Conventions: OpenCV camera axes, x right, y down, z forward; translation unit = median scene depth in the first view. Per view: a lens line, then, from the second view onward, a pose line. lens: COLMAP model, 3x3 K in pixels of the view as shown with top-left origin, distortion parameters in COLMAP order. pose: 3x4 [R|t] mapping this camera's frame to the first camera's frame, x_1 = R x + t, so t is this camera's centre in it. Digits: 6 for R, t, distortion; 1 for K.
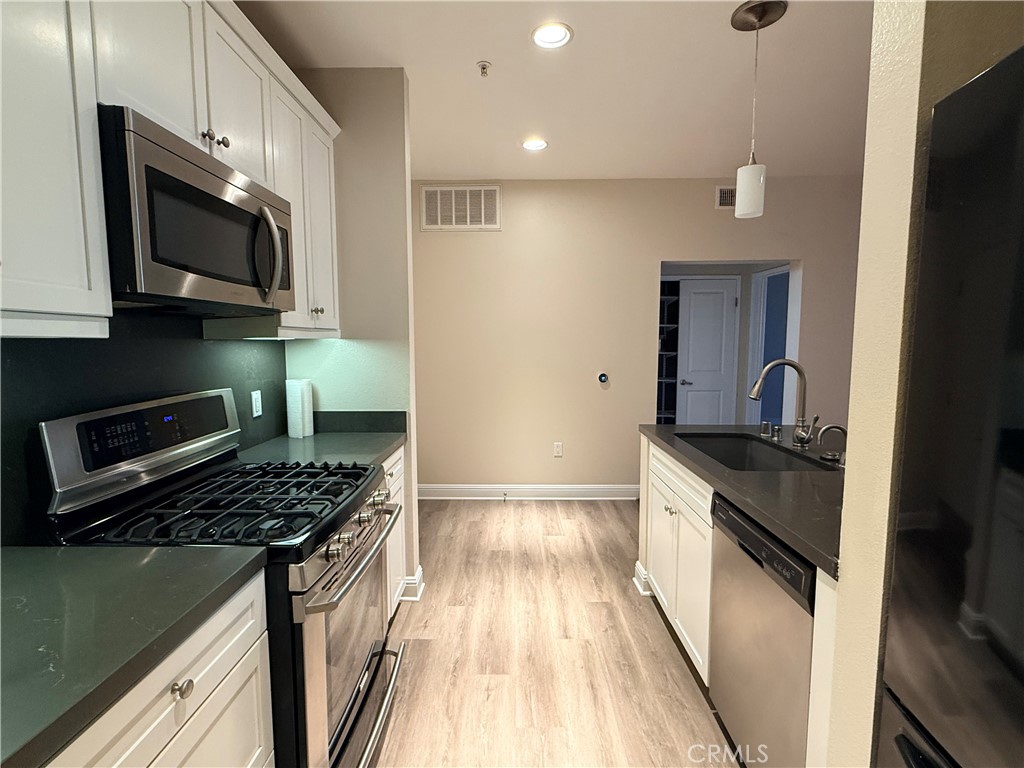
lens RADIAL K [[488.4, 0, 512.0], [0, 488.4, 385.8], [0, 0, 1]] dist [-0.001305, 0.001086]
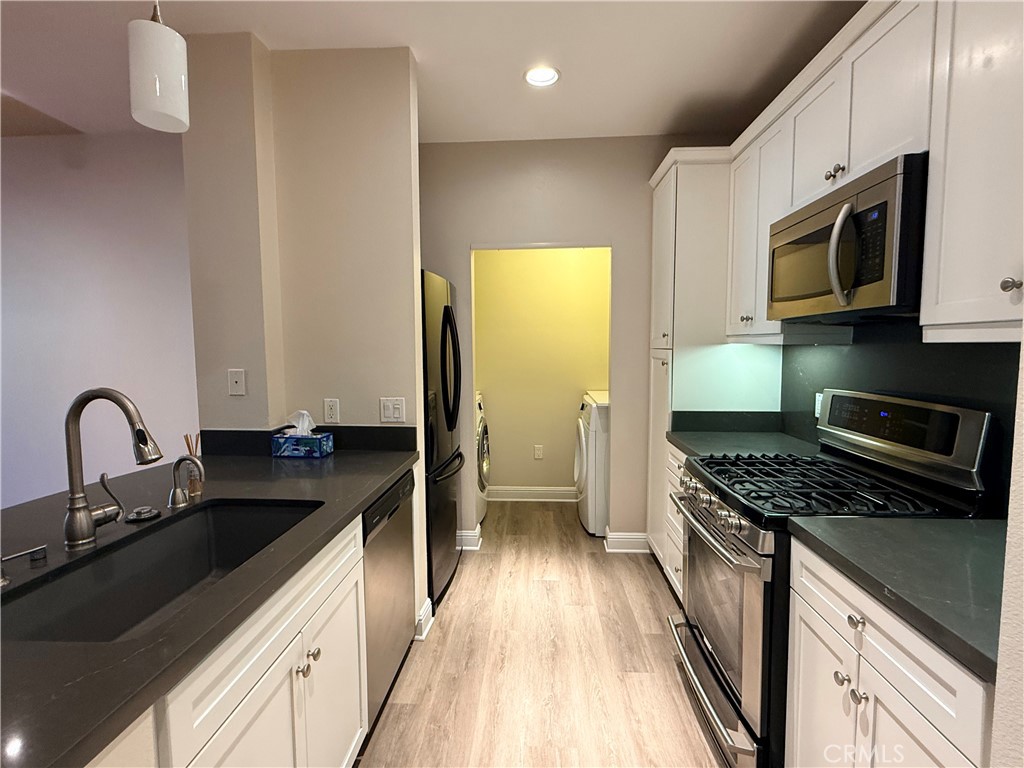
lens RADIAL K [[488.4, 0, 510.6], [0, 488.4, 383.8], [0, 0, 1]] dist [-0.001305, 0.001086]
pose [[-0.998575, 0.003266, 0.053258, 0.073628], [0.012154, 0.985810, 0.167424, -0.148506], [-0.051955, 0.167833, -0.984445, 1.569669]]
